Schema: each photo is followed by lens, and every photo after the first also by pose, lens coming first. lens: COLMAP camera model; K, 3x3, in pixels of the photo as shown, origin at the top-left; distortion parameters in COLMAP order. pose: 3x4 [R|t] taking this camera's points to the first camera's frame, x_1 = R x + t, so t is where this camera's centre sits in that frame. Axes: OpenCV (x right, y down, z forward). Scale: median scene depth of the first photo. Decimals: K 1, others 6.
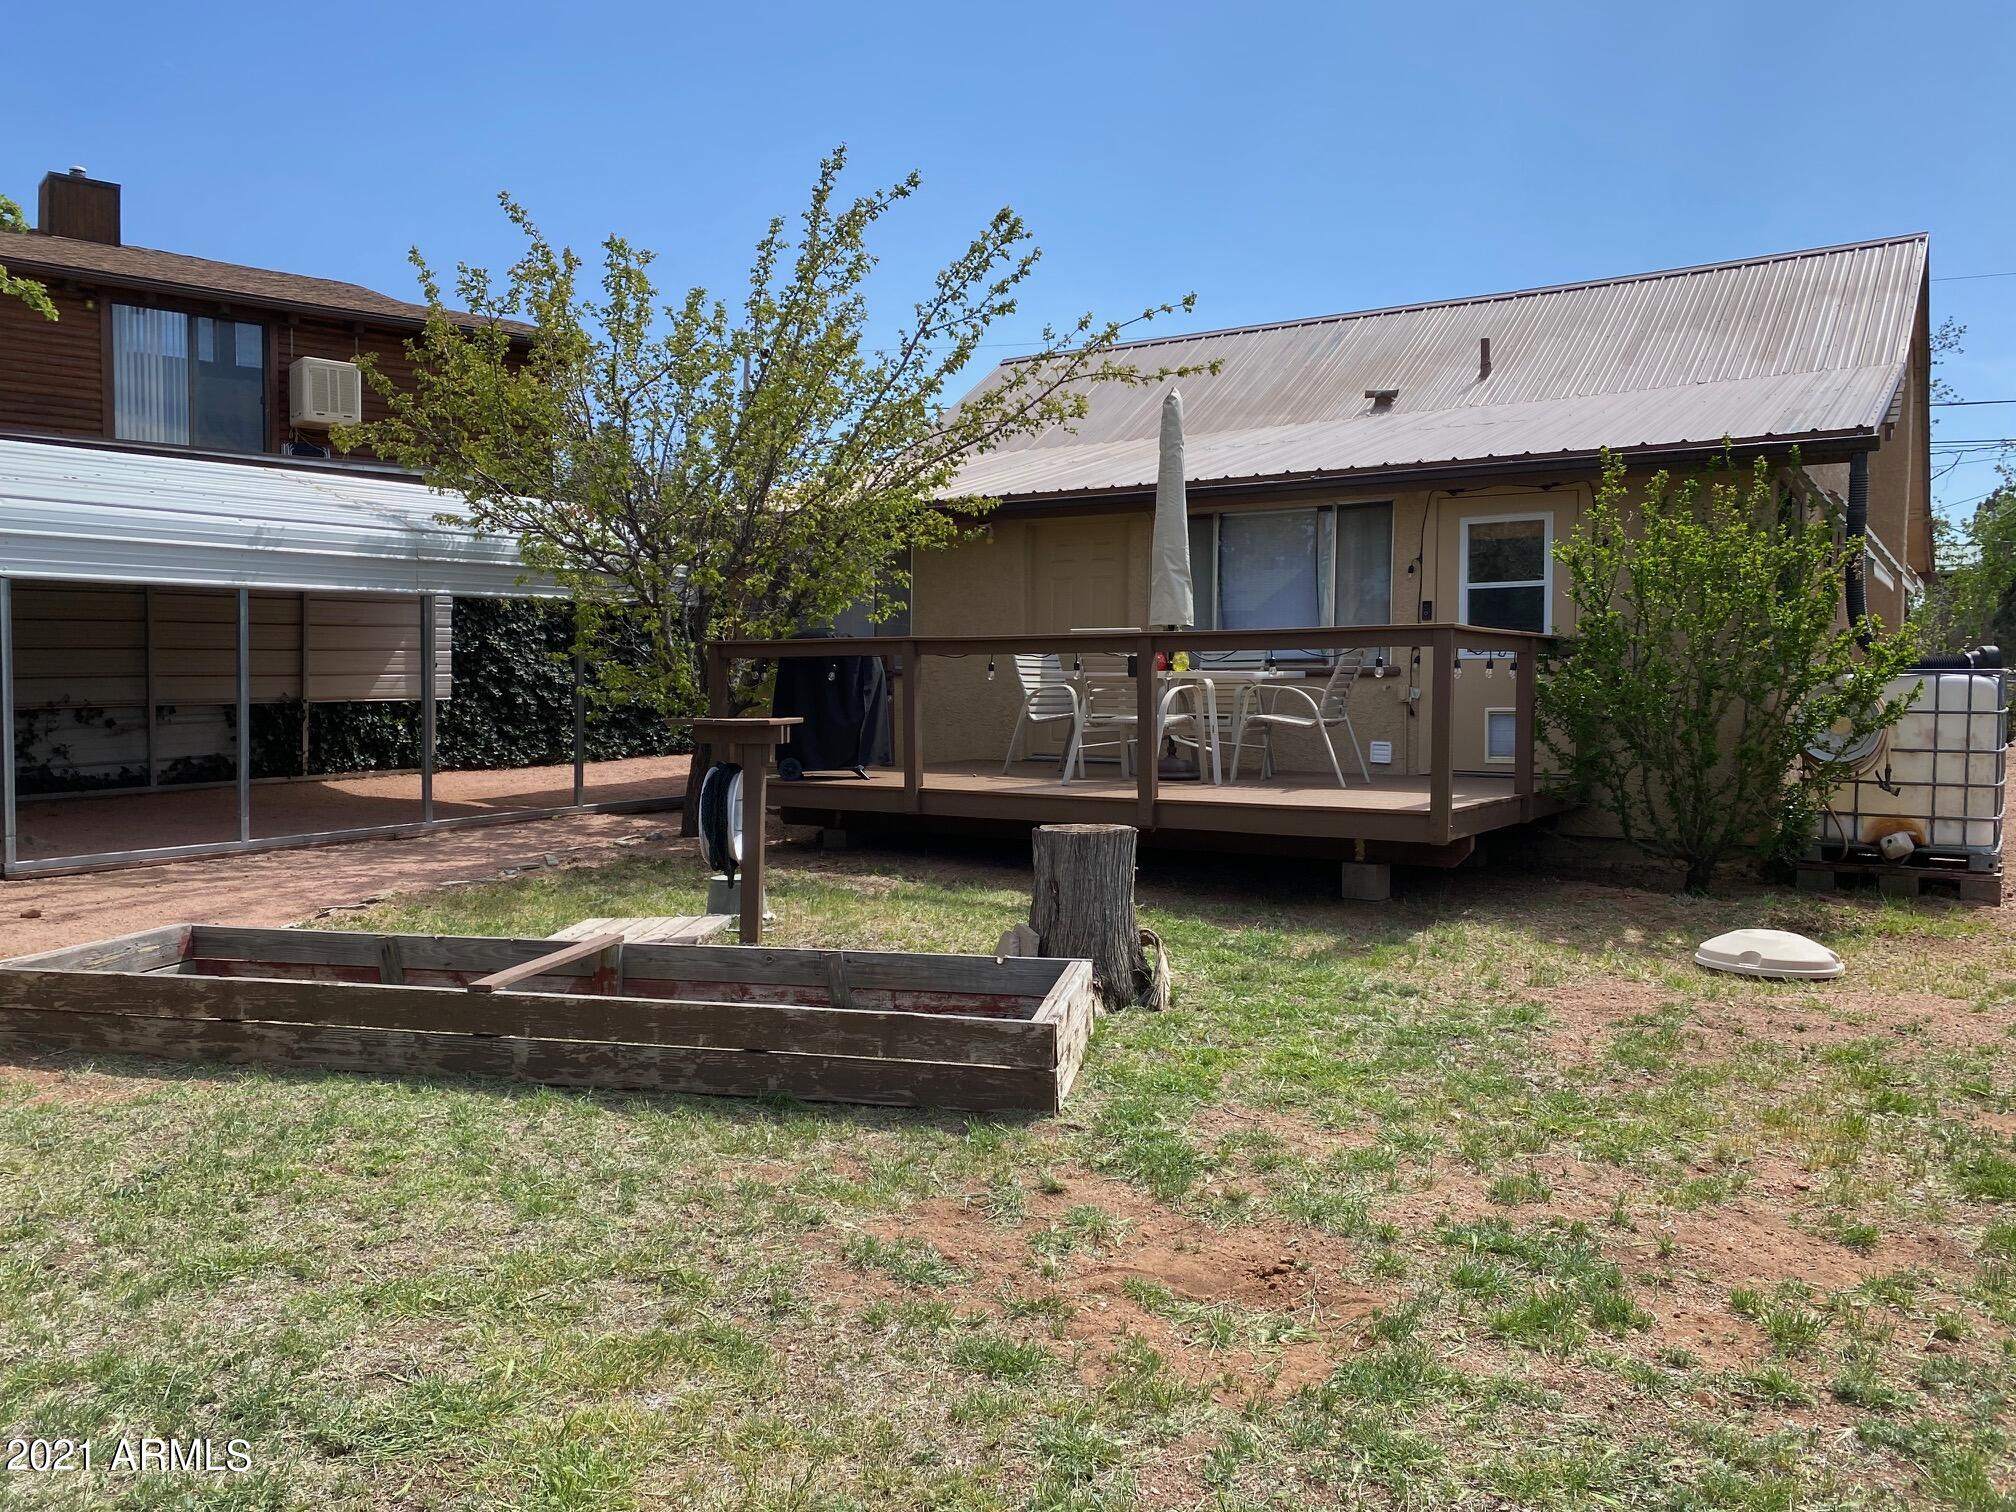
lens RADIAL K [[1531.4, 0, 1008.1], [0, 1531.4, 763.8], [0, 0, 1]] dist [0.106465, -0.122300]
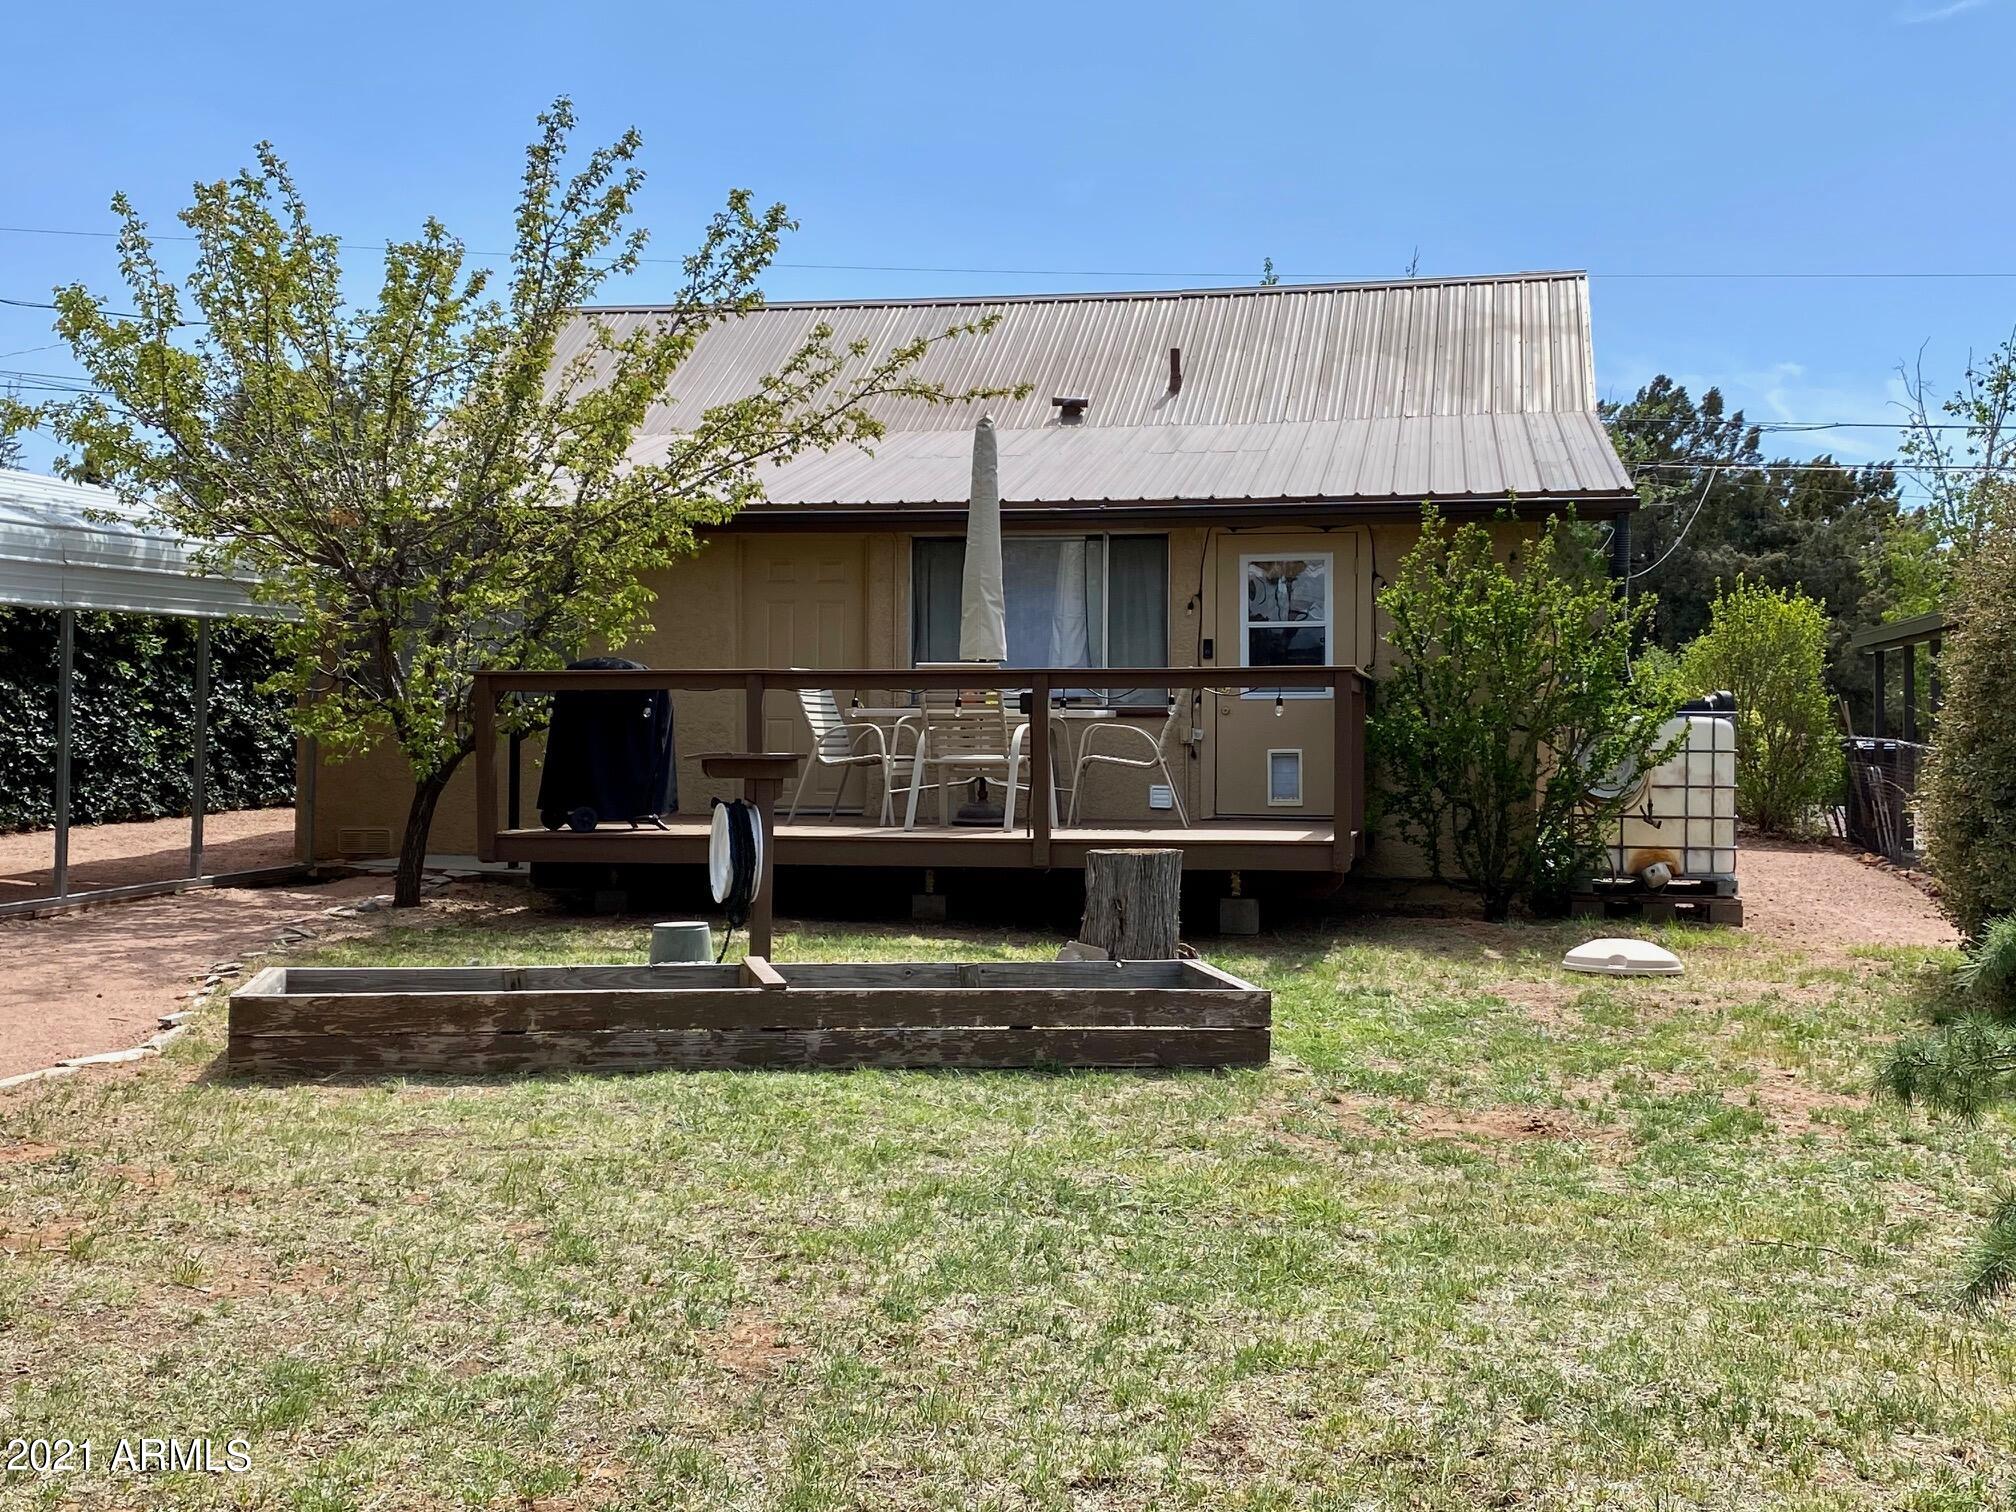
lens RADIAL K [[2310.1, 0, 1008.0], [0, 2310.1, 756.0], [0, 0, 1]] dist [0.416019, -1.656709]
pose [[0.929435, -0.001714, 0.368982, -0.444076], [0.017545, 0.999063, -0.039554, 0.026528], [-0.368568, 0.043236, 0.928595, -0.347026]]
